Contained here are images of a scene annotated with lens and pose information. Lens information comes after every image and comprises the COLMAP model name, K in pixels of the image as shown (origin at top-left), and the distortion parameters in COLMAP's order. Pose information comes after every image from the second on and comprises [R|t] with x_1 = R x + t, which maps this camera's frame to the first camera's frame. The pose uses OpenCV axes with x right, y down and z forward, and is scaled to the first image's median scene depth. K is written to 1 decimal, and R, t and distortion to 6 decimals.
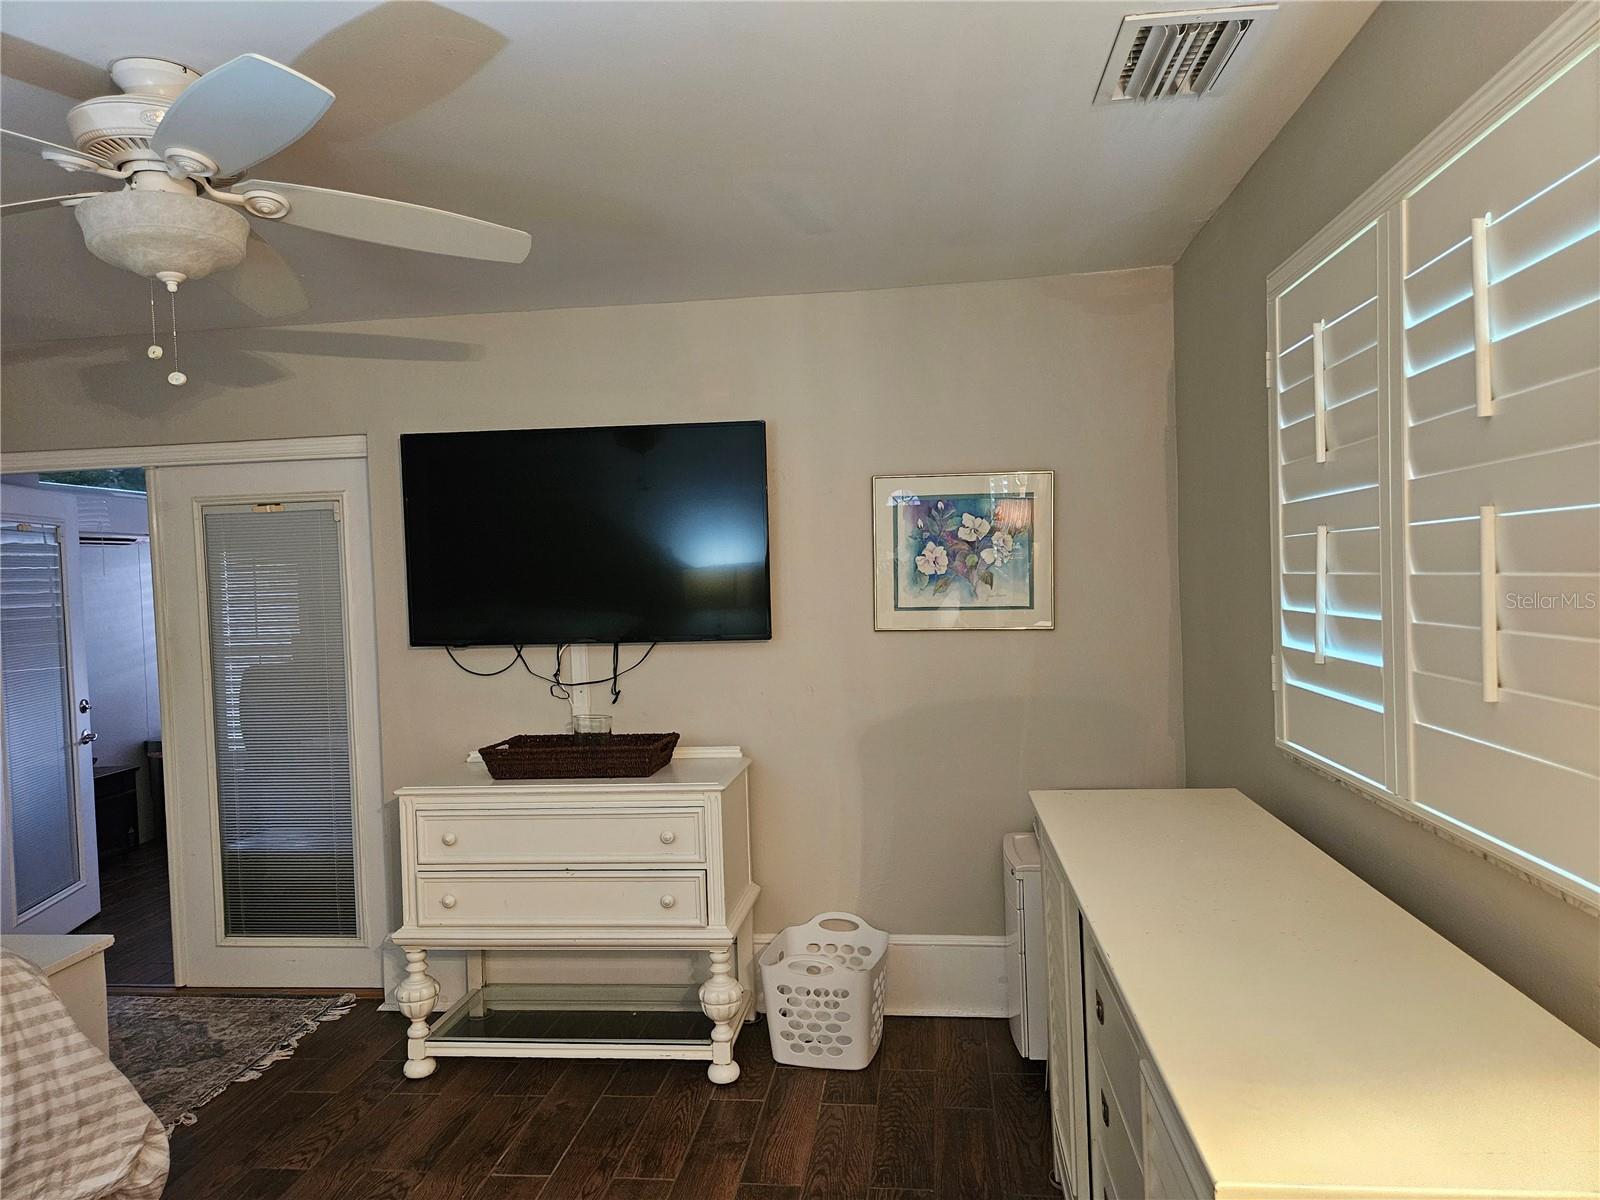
lens RADIAL K [[1069.4, 0, 789.1], [0, 1069.4, 605.9], [0, 0, 1]] dist [0.079657, -0.071385]
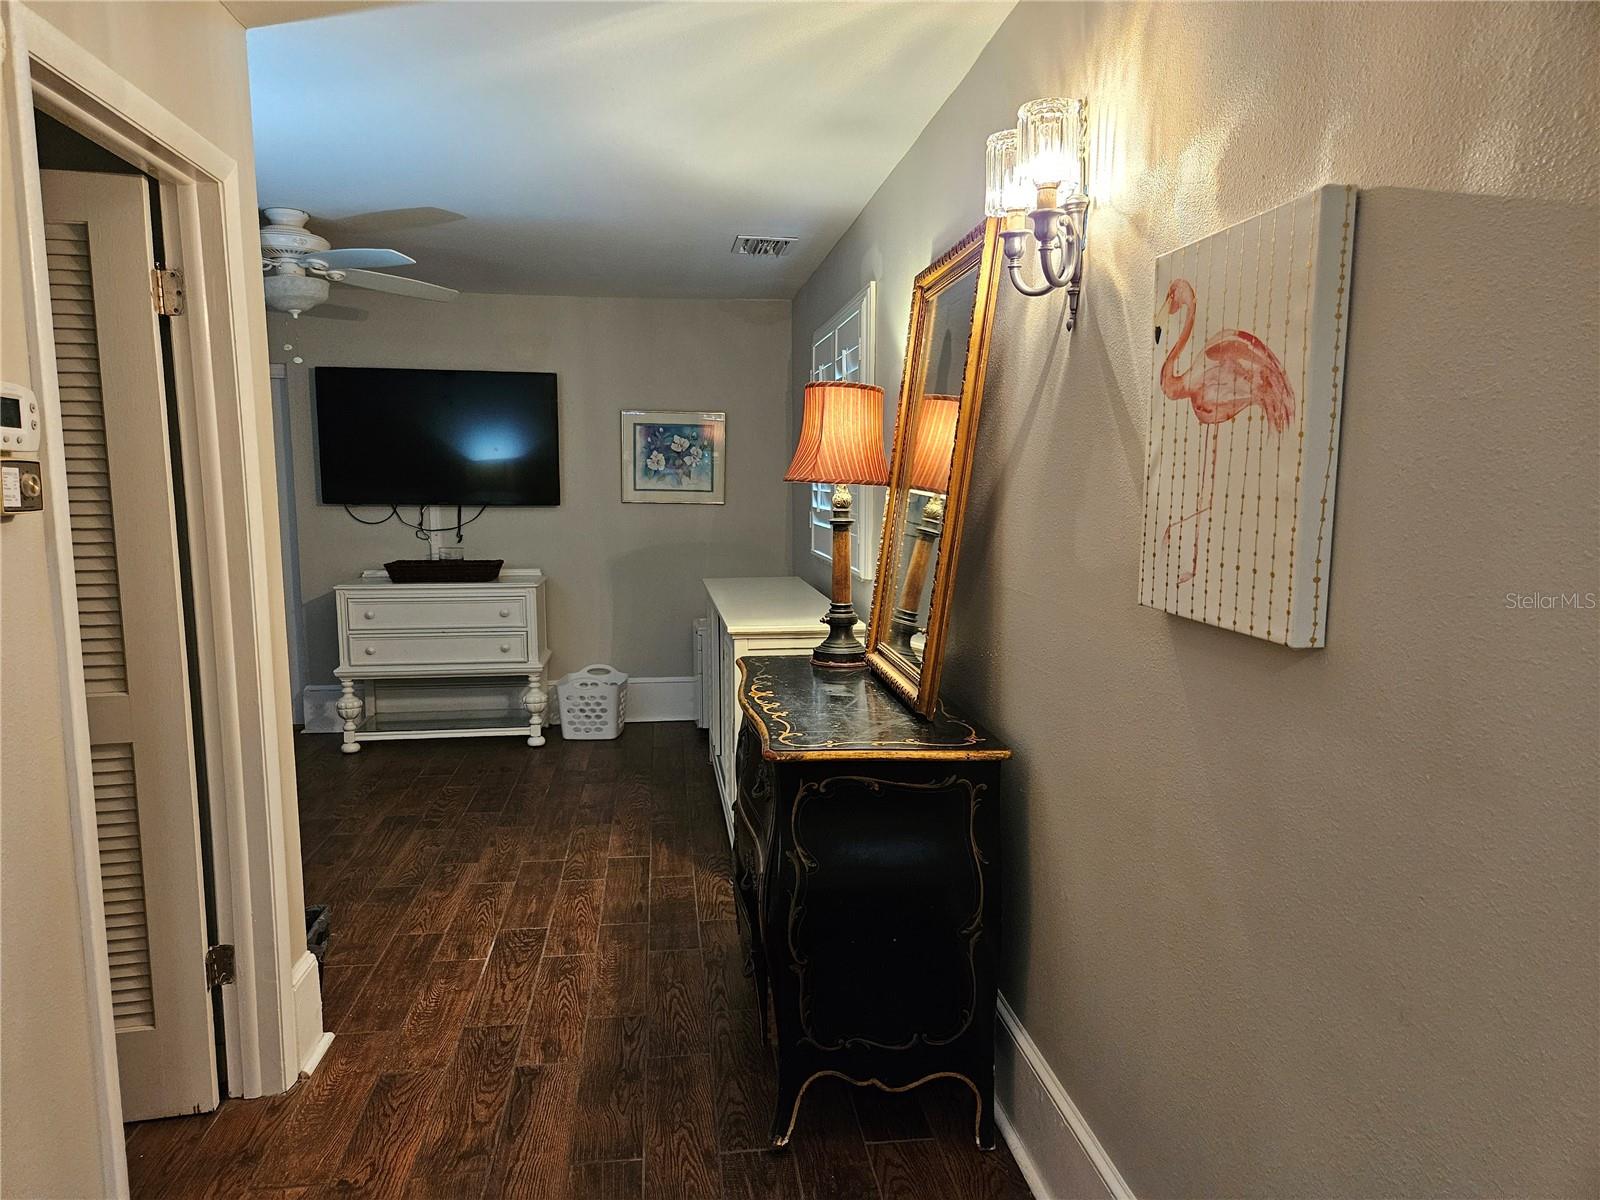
lens RADIAL K [[1069.4, 0, 789.1], [0, 1069.4, 605.9], [0, 0, 1]] dist [0.079657, -0.071385]
pose [[0.966455, 0.001849, 0.256831, -0.103014], [-0.024771, 0.995983, 0.086044, 0.034984], [-0.255640, -0.089519, 0.962618, -0.744124]]
